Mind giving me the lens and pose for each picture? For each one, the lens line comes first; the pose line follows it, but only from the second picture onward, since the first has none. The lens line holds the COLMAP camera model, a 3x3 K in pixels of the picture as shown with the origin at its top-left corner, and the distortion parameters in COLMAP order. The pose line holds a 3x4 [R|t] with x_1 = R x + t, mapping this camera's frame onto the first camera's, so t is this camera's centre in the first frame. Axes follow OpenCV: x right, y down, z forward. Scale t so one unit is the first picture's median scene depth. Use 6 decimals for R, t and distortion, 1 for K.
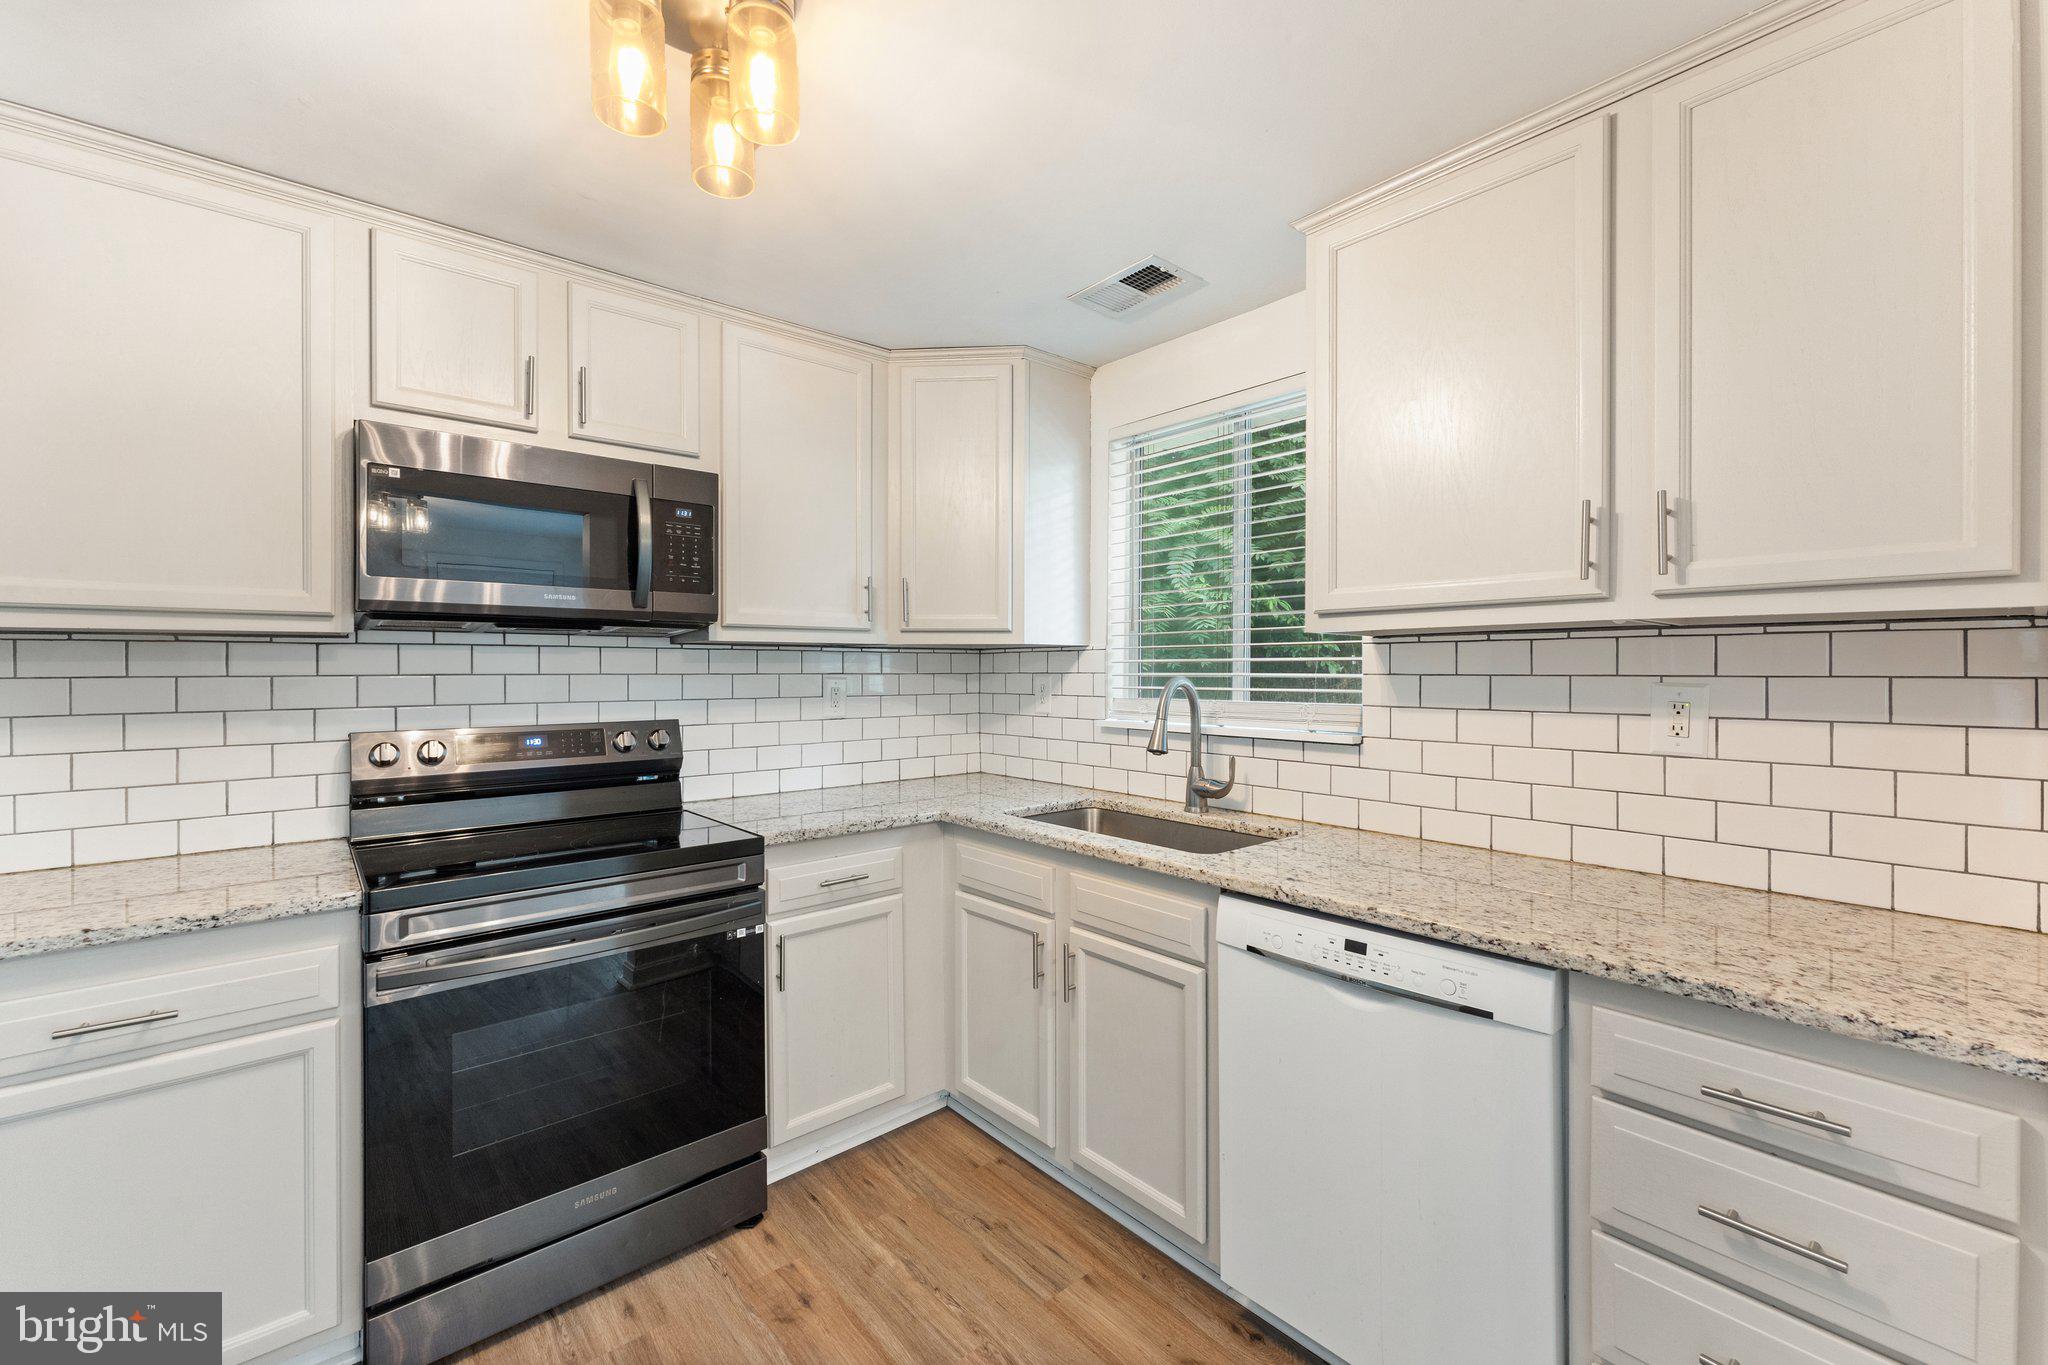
lens RADIAL K [[827.1, 0, 1024.0], [0, 827.1, 682.5], [0, 0, 1]] dist [0.000654, 0.000156]
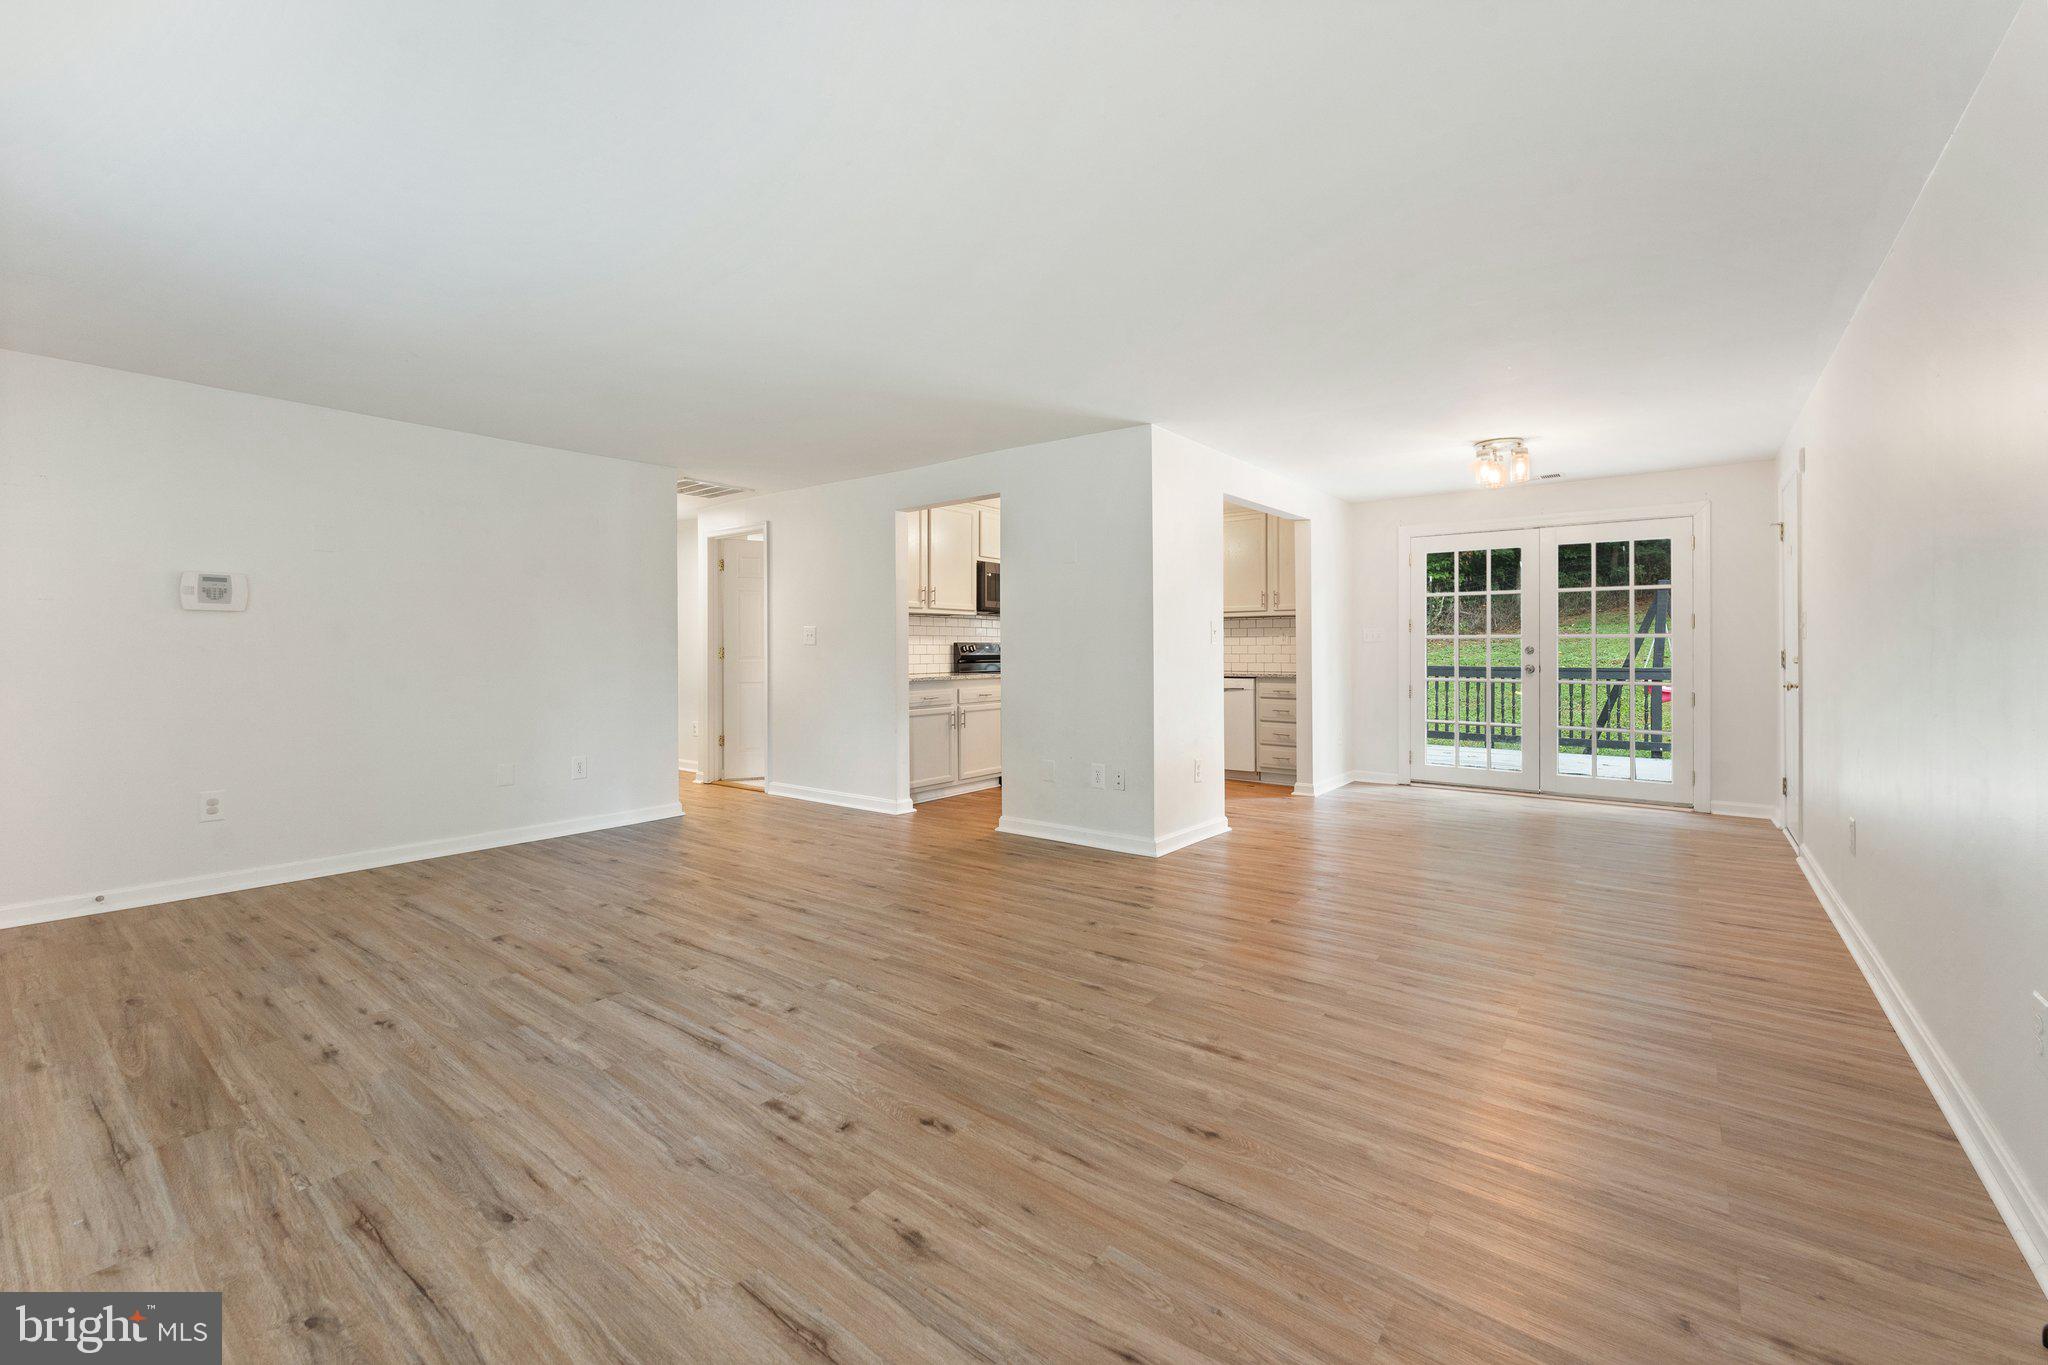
lens RADIAL K [[827.1, 0, 1024.0], [0, 827.1, 682.5], [0, 0, 1]] dist [0.000654, 0.000156]
pose [[0.980586, -0.008284, 0.195917, -1.690786], [0.004483, 0.999793, 0.019834, 0.221631], [-0.196041, -0.018571, 0.980420, -3.576105]]
